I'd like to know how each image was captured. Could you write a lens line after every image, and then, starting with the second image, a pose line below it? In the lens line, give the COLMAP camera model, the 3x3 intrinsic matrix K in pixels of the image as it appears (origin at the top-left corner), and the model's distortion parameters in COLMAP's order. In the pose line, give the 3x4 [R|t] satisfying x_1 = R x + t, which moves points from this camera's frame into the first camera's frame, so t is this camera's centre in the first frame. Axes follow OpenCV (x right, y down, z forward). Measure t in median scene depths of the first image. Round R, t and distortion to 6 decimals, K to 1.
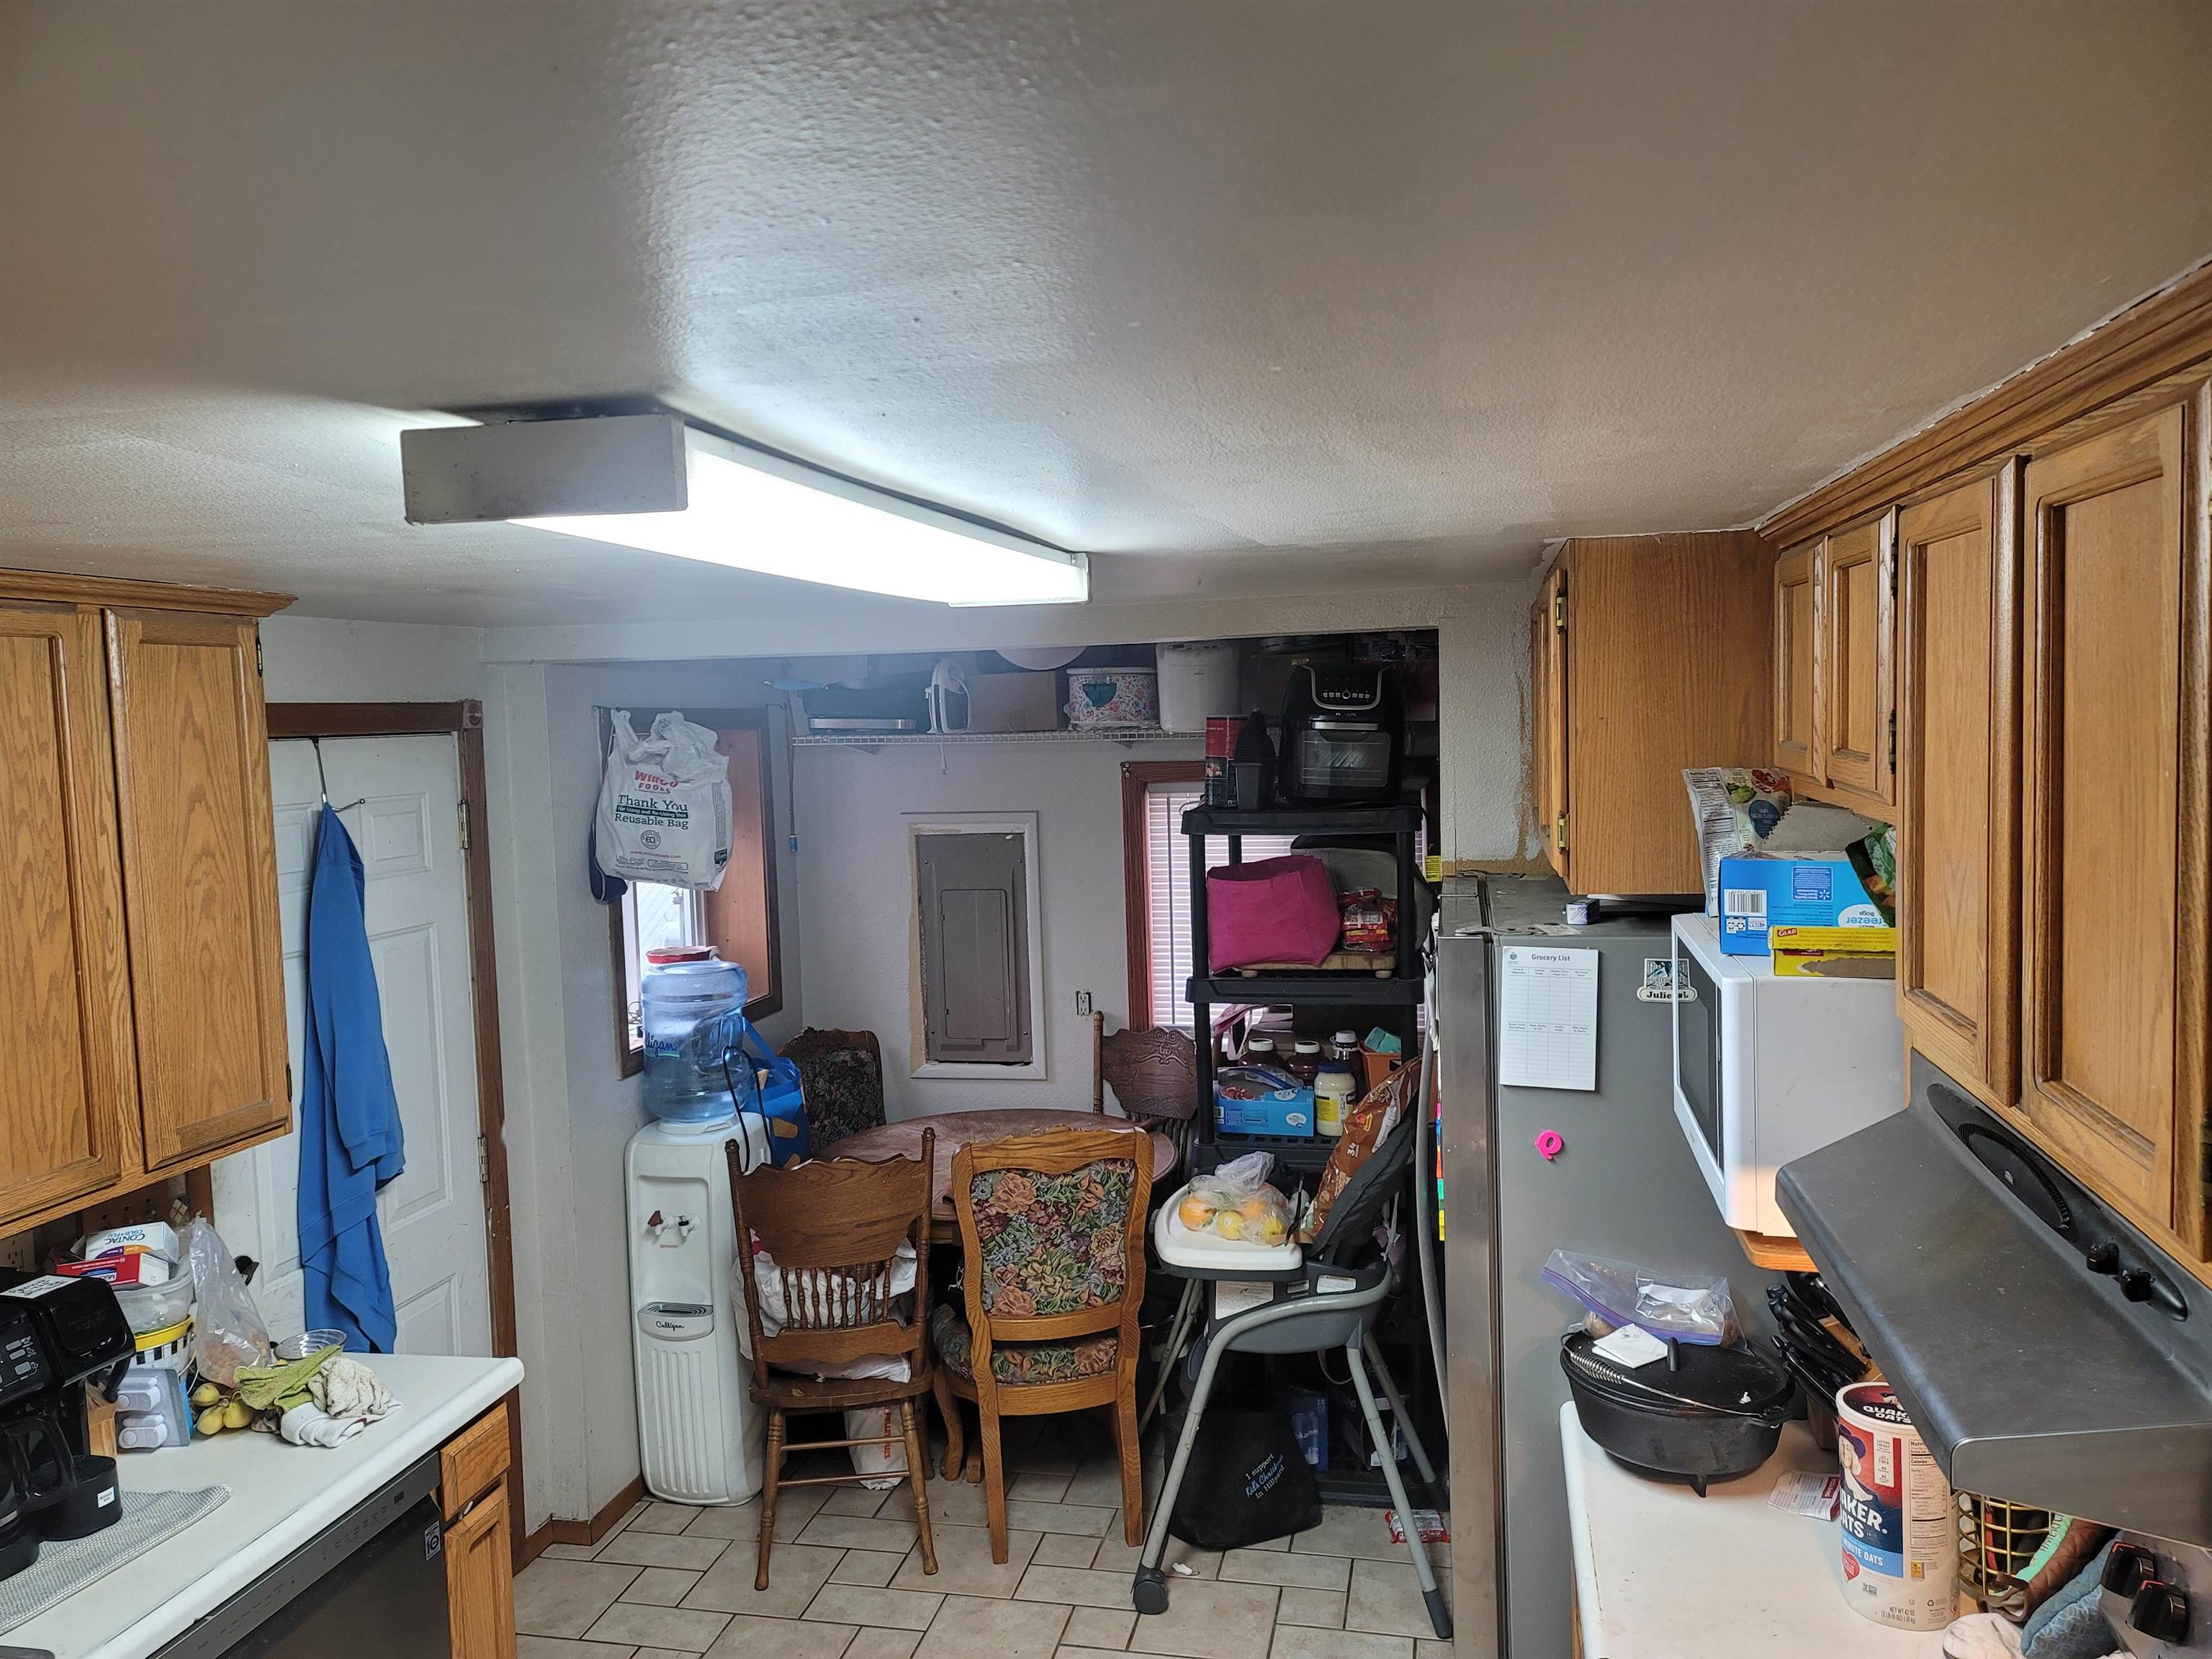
lens RADIAL K [[1637.4, 0, 1107.7], [0, 1637.4, 830.4], [0, 0, 1]] dist [0.007094, 0.000062]
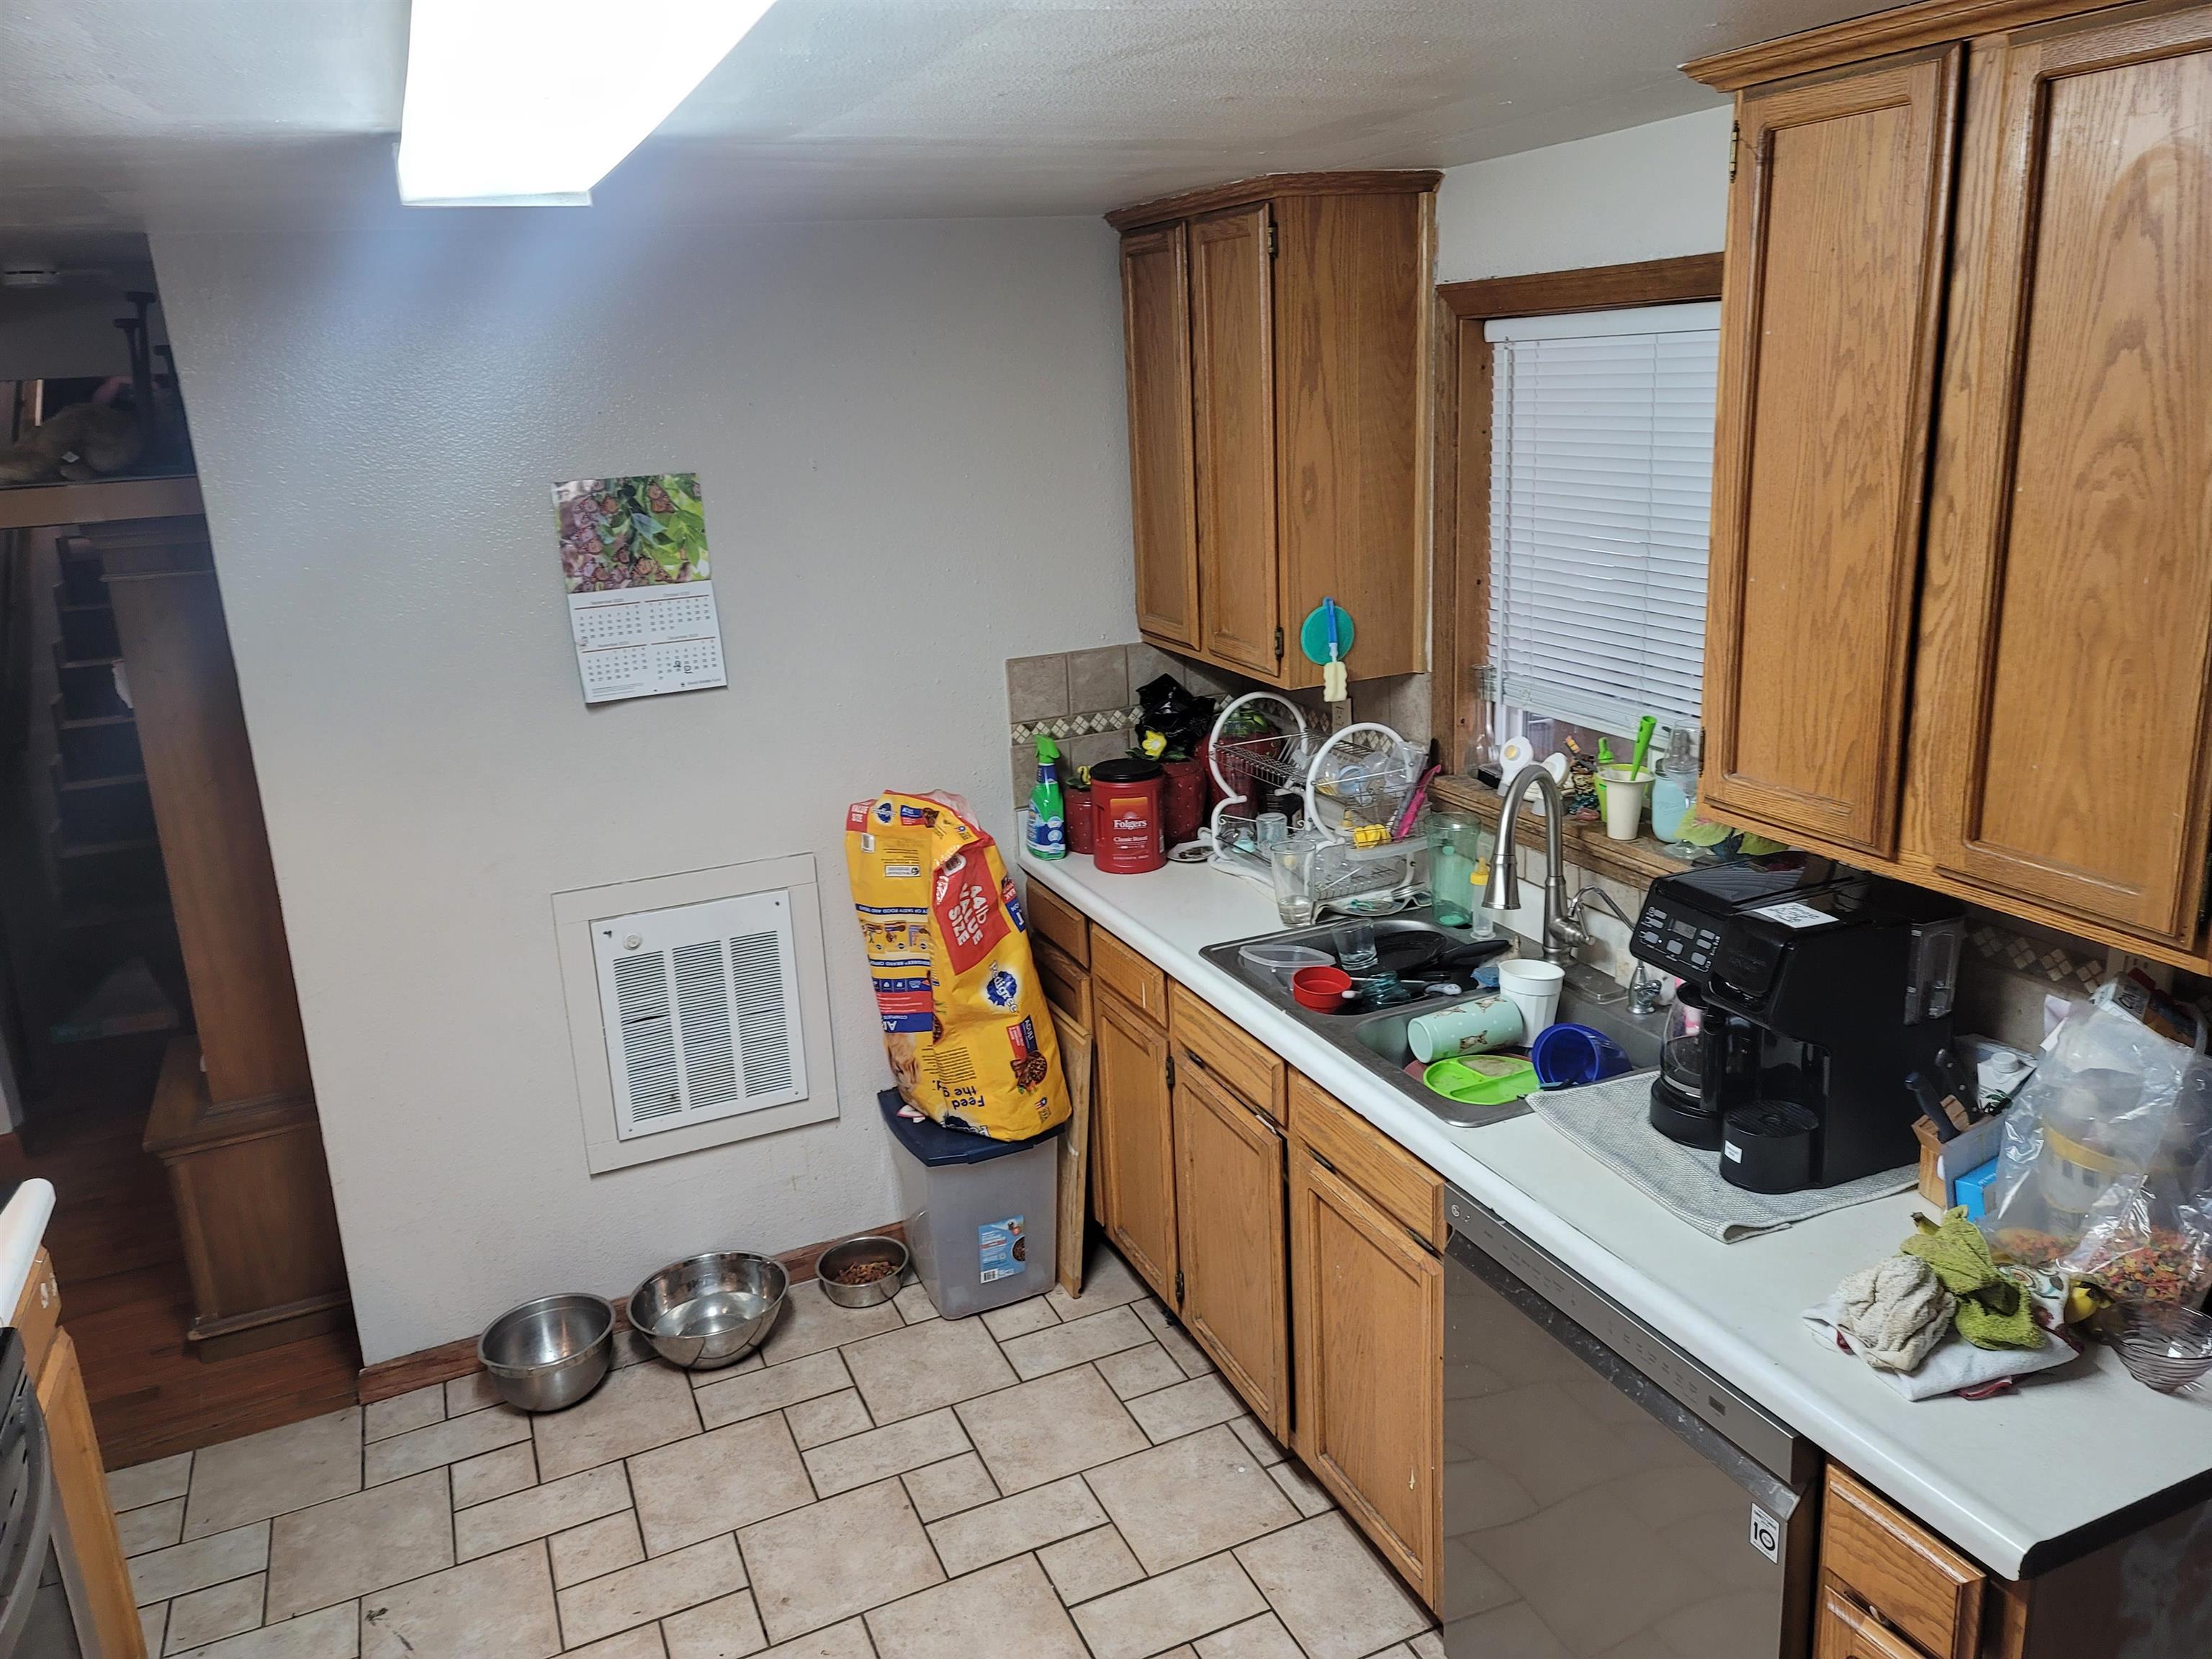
lens RADIAL K [[1637.4, 0, 1108.4], [0, 1637.4, 825.2], [0, 0, 1]] dist [0.007094, 0.000062]
pose [[-0.803086, 0.246400, -0.542531, 0.107770], [0.051020, 0.935587, 0.349390, -0.091211], [0.593675, 0.252911, -0.763928, 1.436089]]
